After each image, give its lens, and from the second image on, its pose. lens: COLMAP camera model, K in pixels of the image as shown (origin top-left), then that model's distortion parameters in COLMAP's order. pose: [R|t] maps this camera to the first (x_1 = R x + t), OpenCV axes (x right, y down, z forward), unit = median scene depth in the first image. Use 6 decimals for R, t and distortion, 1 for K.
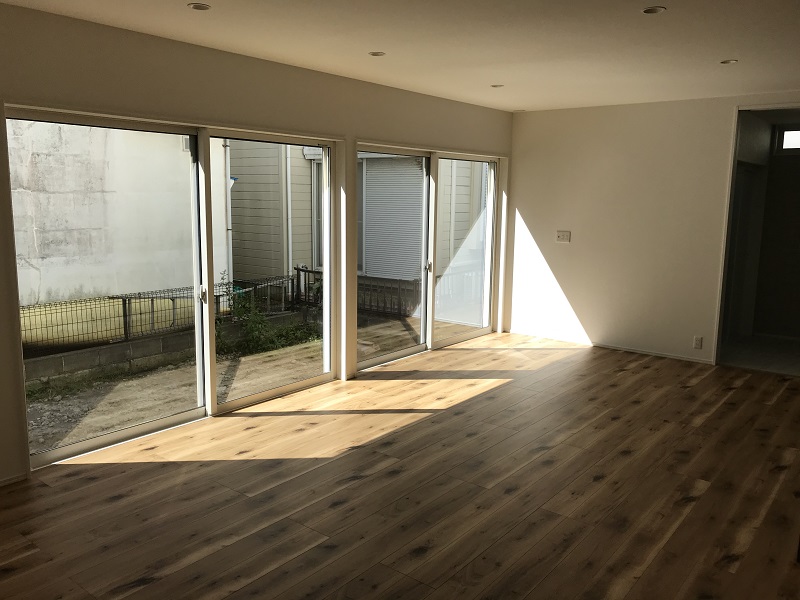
lens RADIAL K [[650.0, 0, 400.4], [0, 650.0, 299.8], [0, 0, 1]] dist [-0.011636, 0.001830]
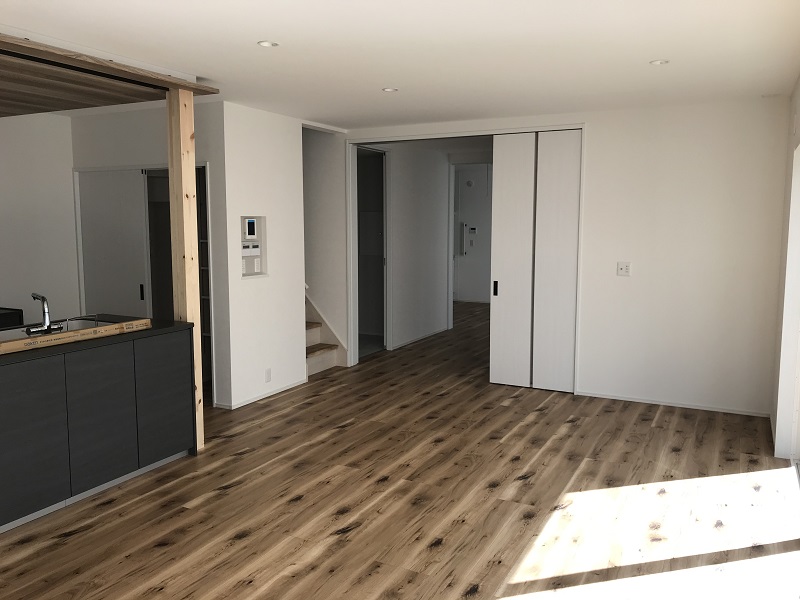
lens RADIAL K [[650.0, 0, 401.0], [0, 650.0, 297.5], [0, 0, 1]] dist [-0.011636, 0.001830]
pose [[-0.980887, 0.009611, -0.194341, 0.353895], [-0.043969, 0.961996, 0.269500, -0.313278], [0.189545, 0.272894, -0.943187, 1.973801]]
